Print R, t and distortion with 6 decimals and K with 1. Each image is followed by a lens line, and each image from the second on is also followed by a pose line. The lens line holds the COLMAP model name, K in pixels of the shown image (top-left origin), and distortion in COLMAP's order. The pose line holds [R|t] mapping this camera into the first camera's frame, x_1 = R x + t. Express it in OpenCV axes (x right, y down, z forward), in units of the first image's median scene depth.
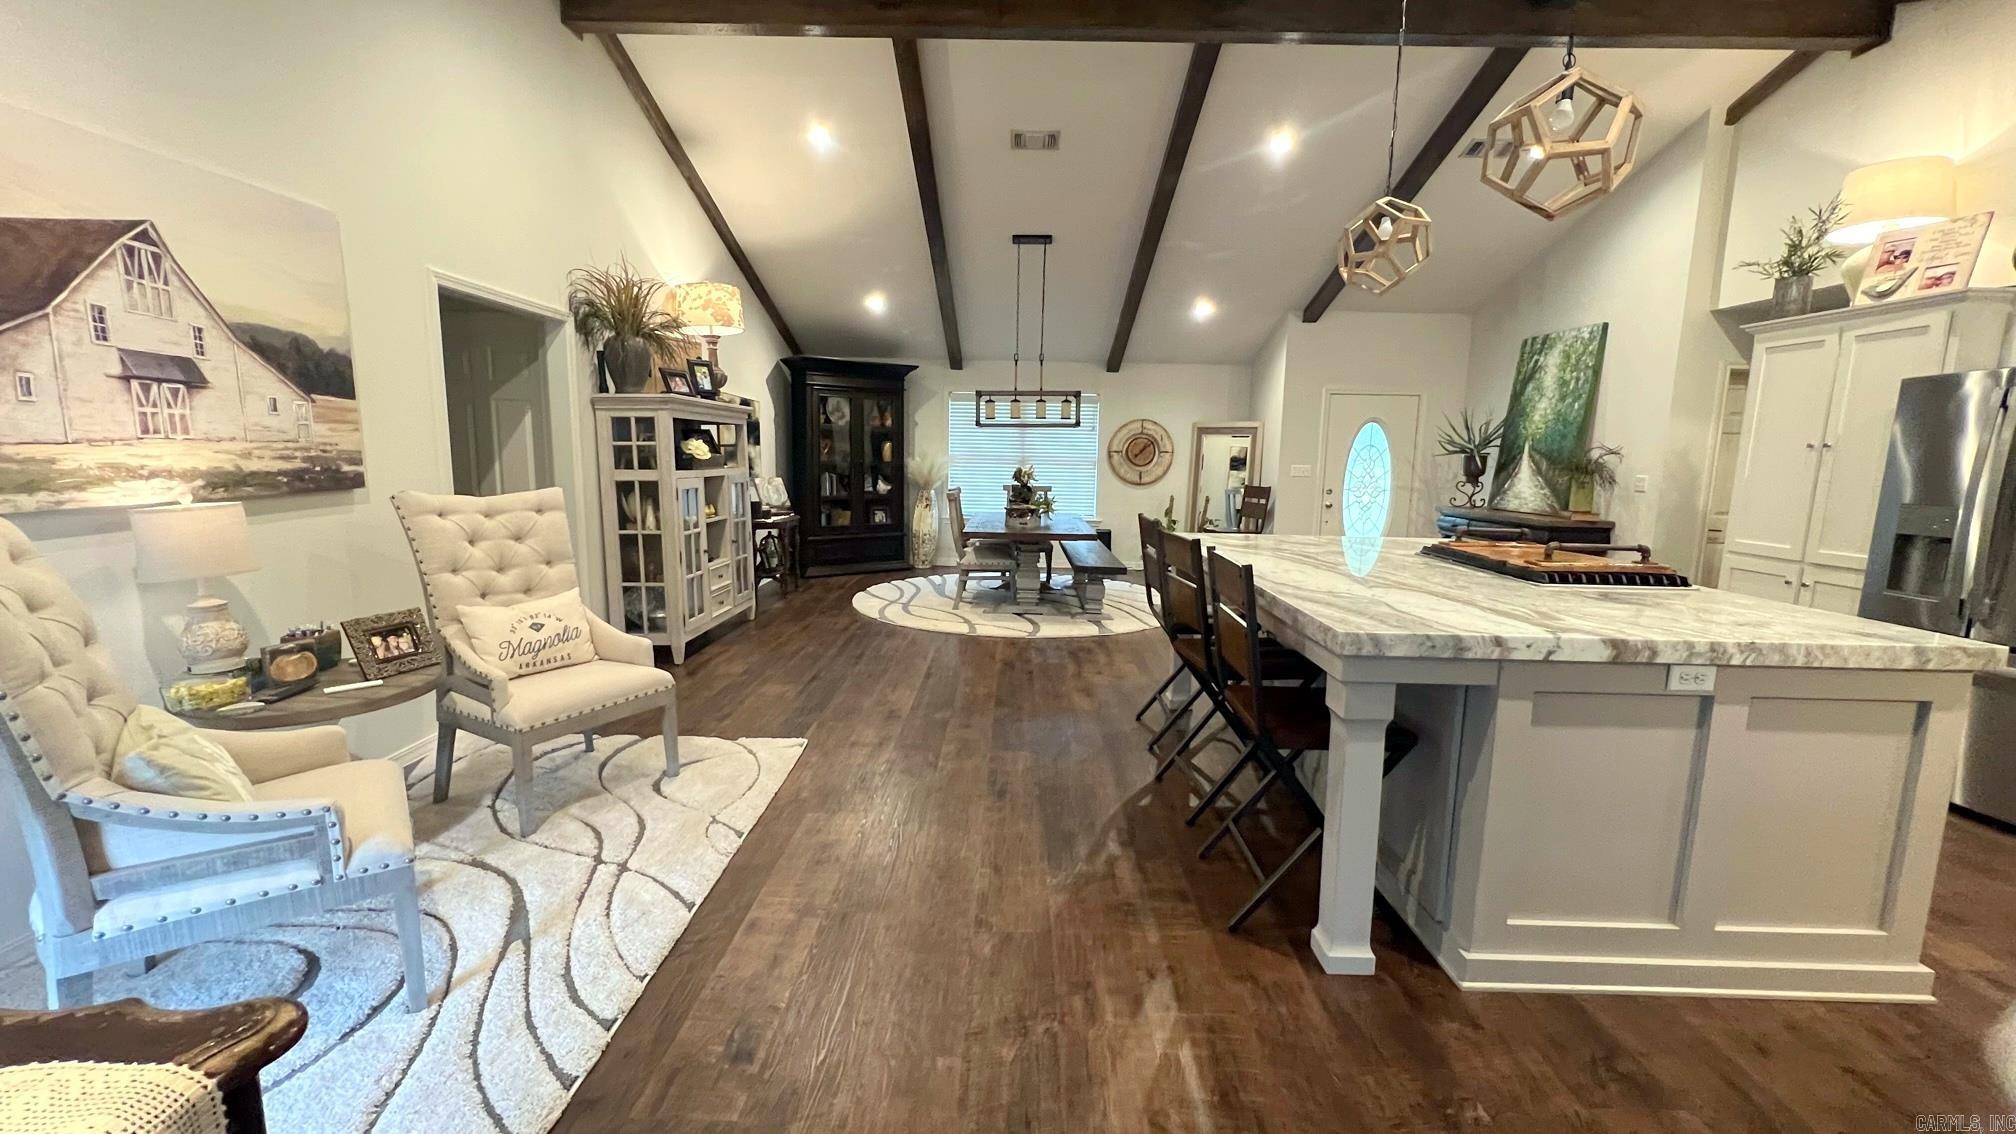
lens RADIAL K [[802.9, 0, 1012.4], [0, 802.9, 570.8], [0, 0, 1]] dist [-0.000561, -0.000259]
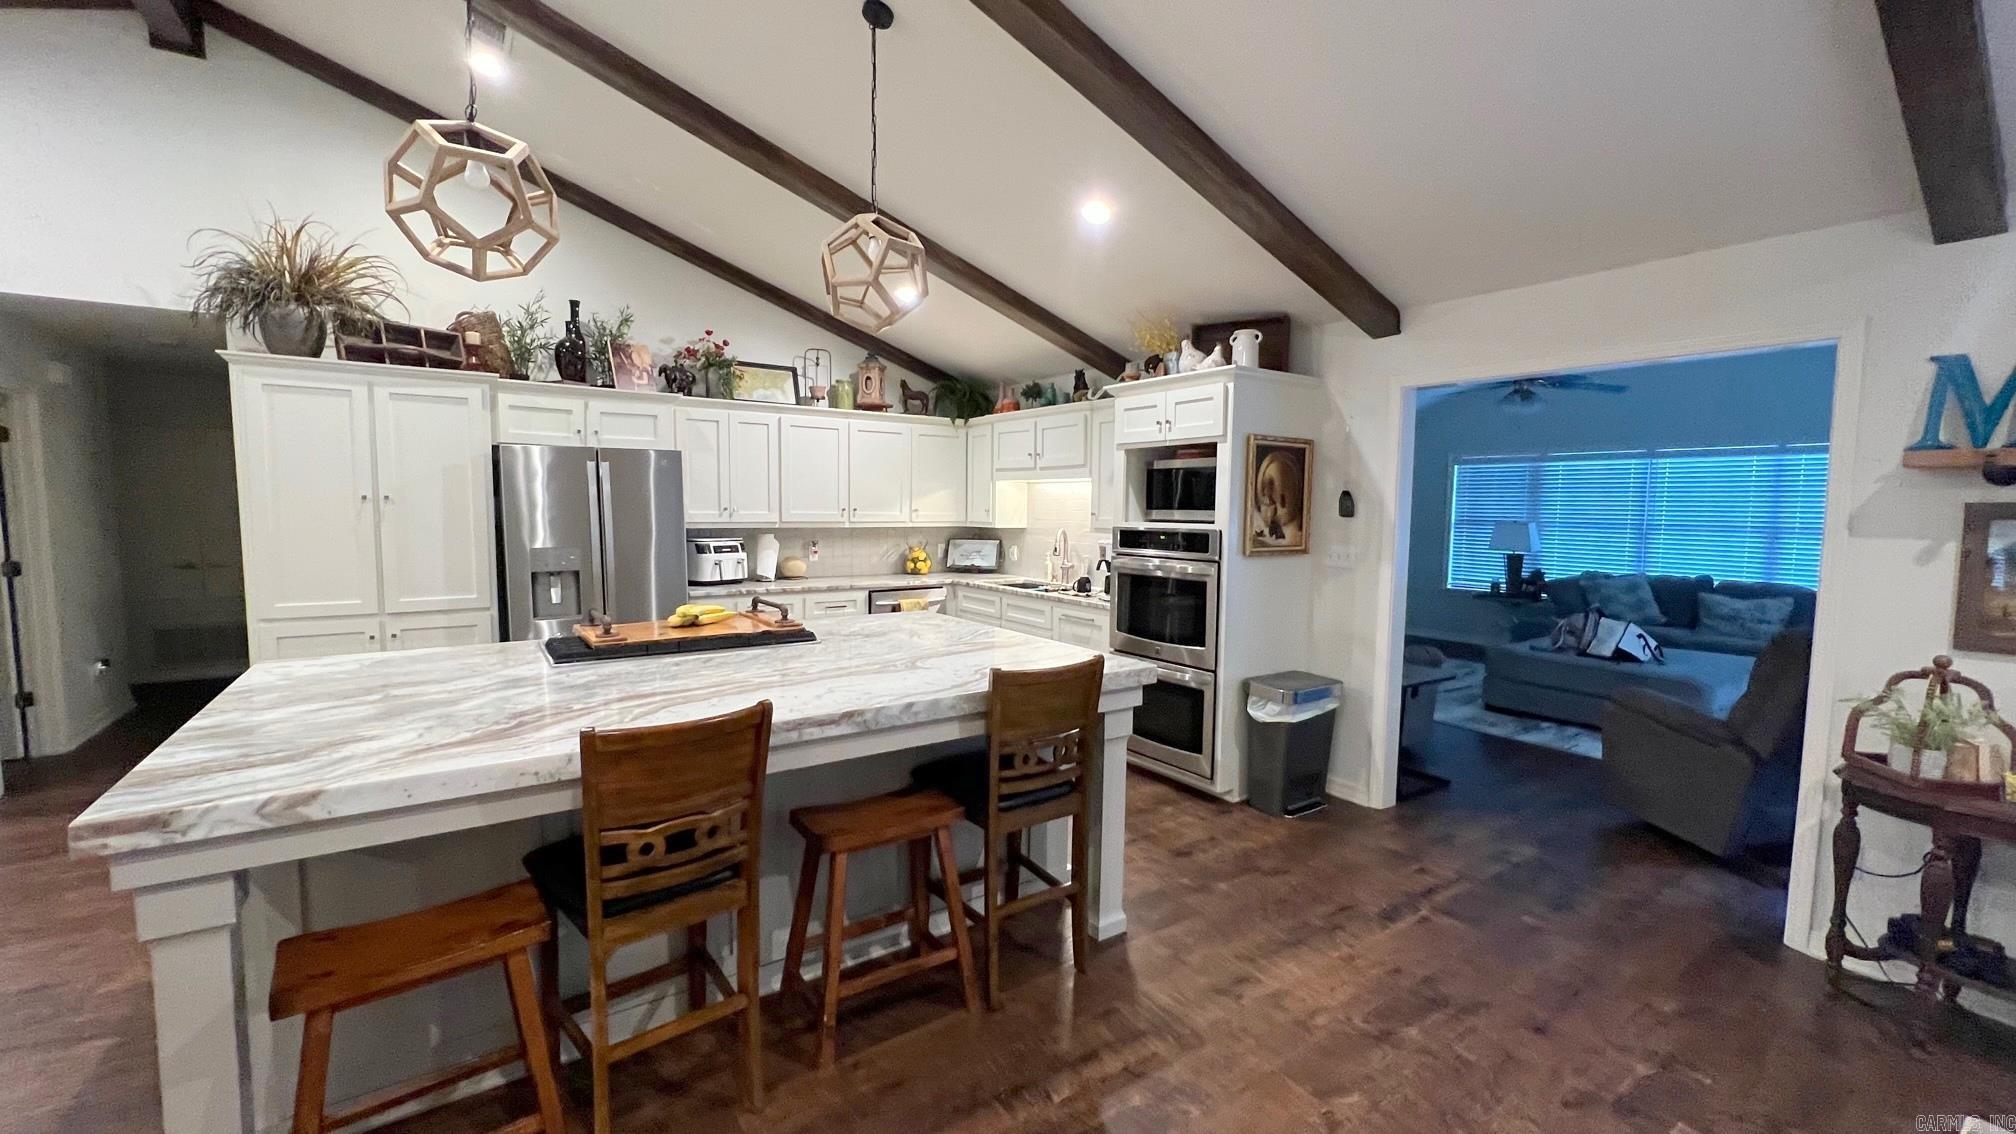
lens RADIAL K [[802.9, 0, 1011.9], [0, 802.9, 565.5], [0, 0, 1]] dist [-0.000561, -0.000259]
pose [[-0.573762, -0.092248, 0.813810, -0.208053], [0.096400, 0.979124, 0.178952, -0.136383], [-0.813329, 0.181128, -0.552891, 0.715945]]
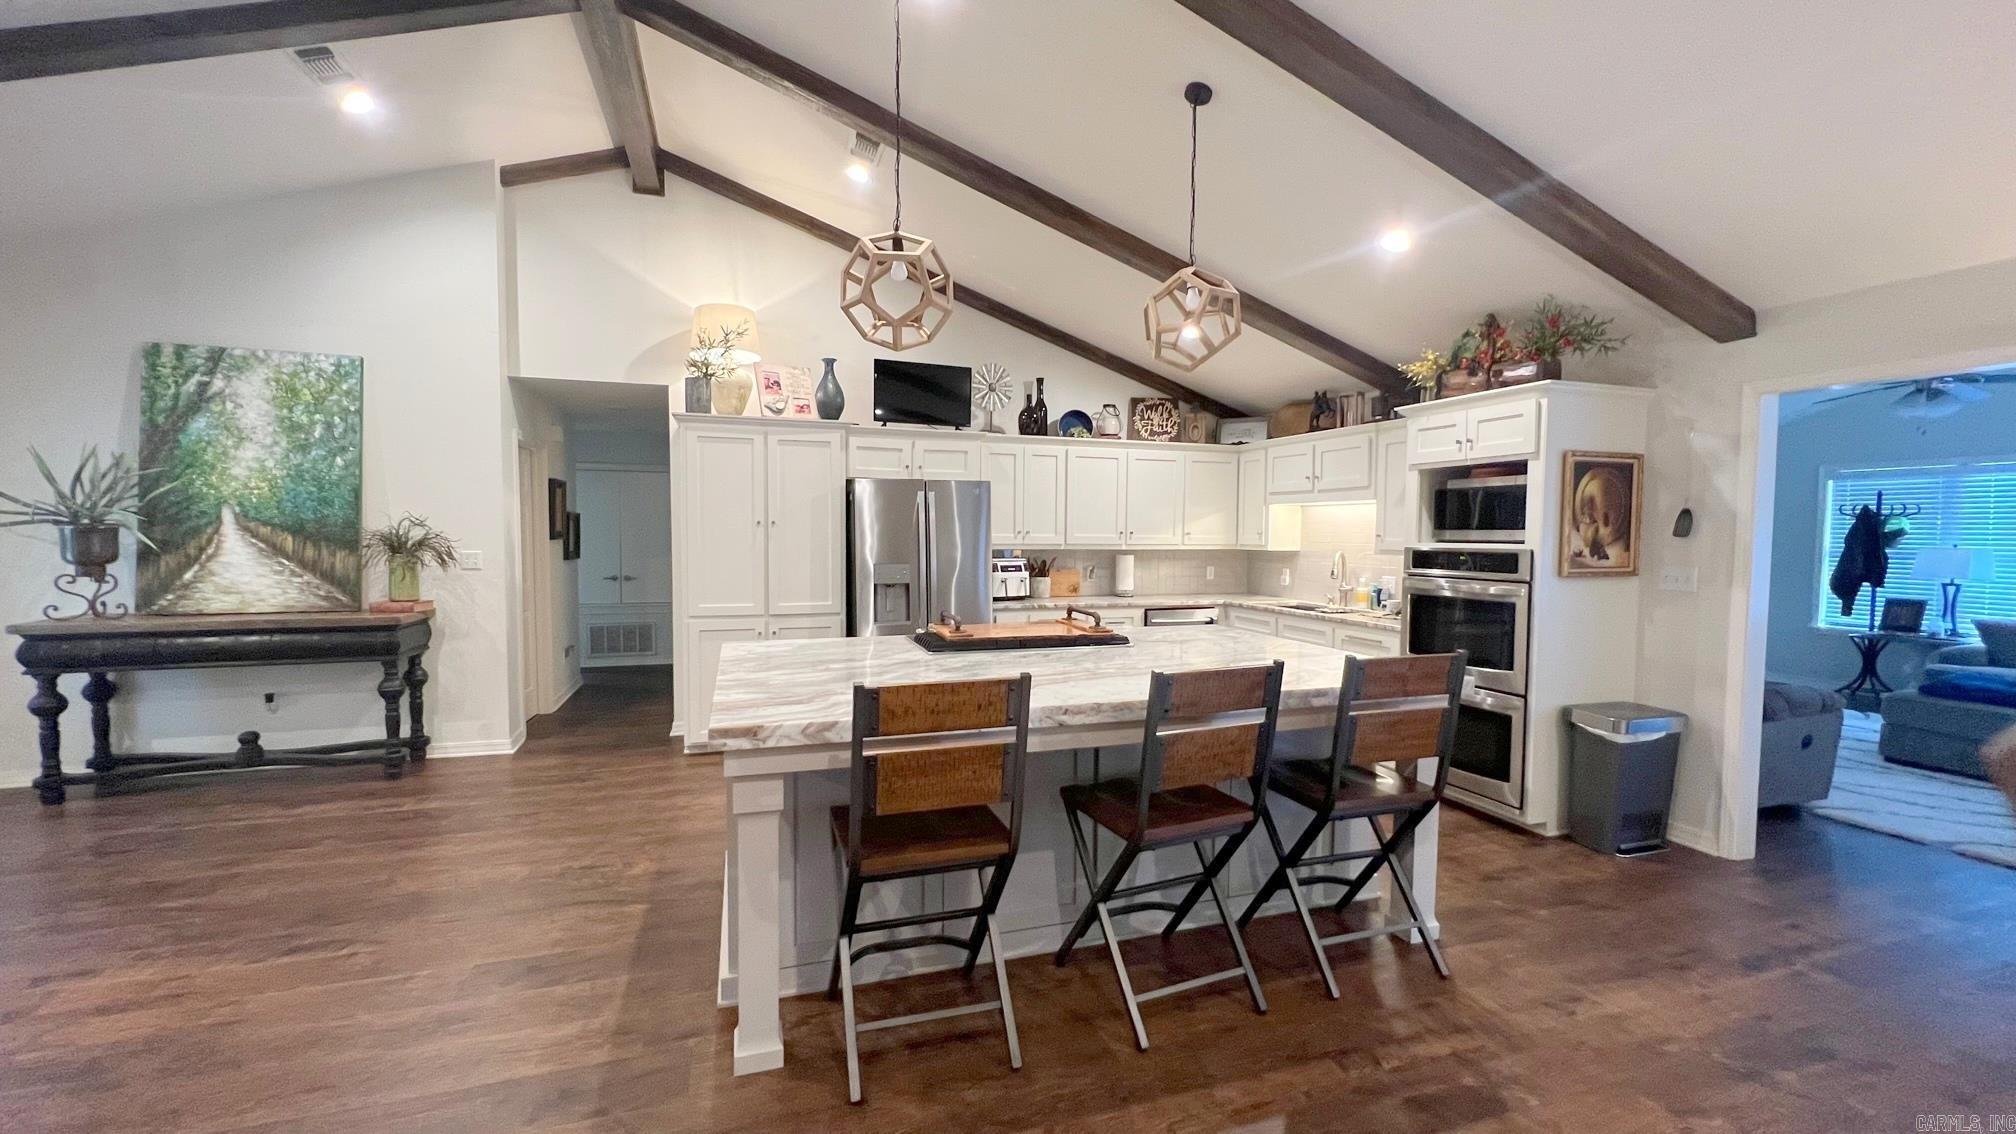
lens RADIAL K [[802.9, 0, 1014.5], [0, 802.9, 565.7], [0, 0, 1]] dist [-0.000561, -0.000259]
pose [[-0.317581, -0.068035, 0.945787, -0.244249], [0.124639, 0.985774, 0.112763, -0.141740], [-0.940004, 0.153694, -0.304583, 0.797007]]
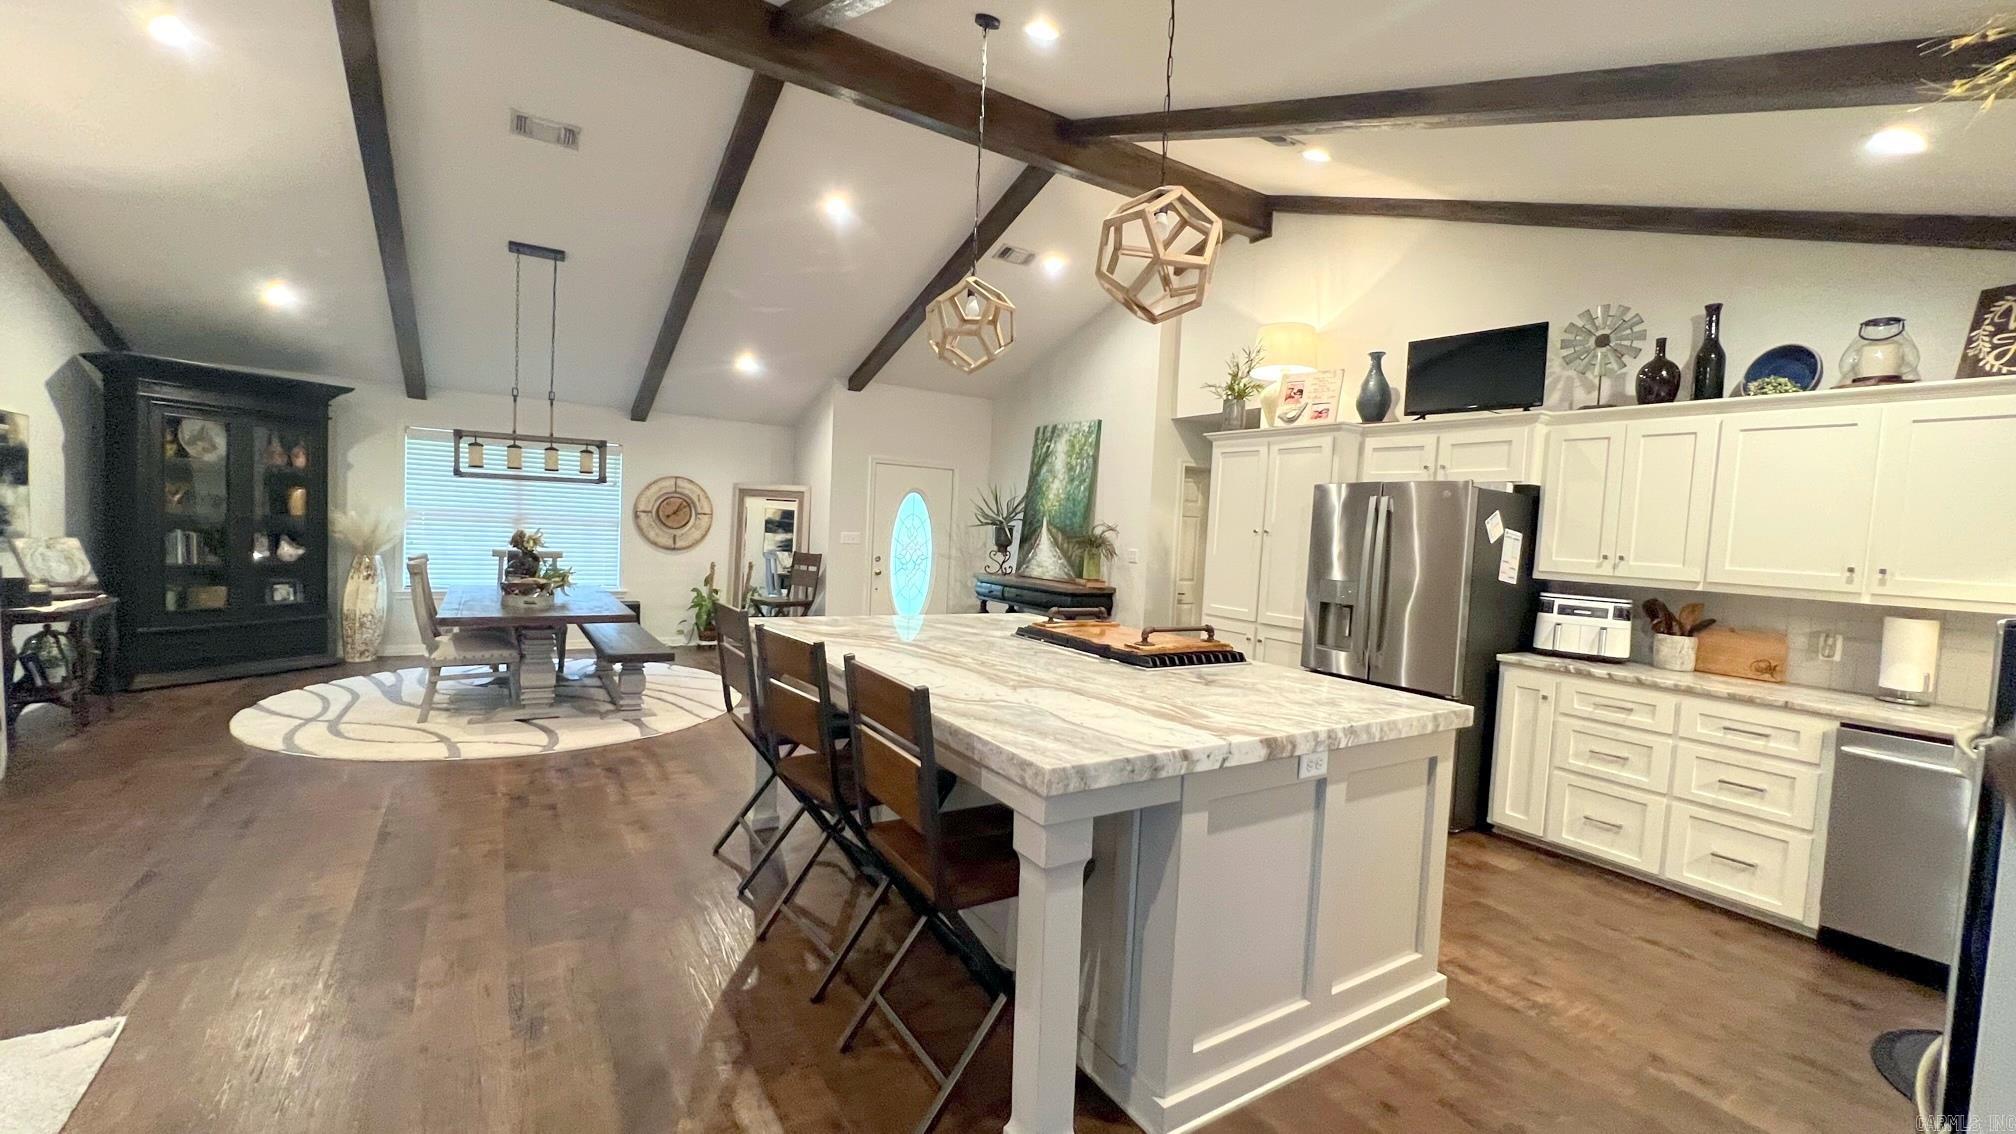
lens RADIAL K [[802.9, 0, 1004.9], [0, 802.9, 571.7], [0, 0, 1]] dist [-0.000561, -0.000259]
pose [[0.839582, -0.008648, 0.543165, -0.027914], [0.046454, 0.997354, -0.055925, -0.030413], [-0.541244, 0.072185, 0.837762, 0.117637]]
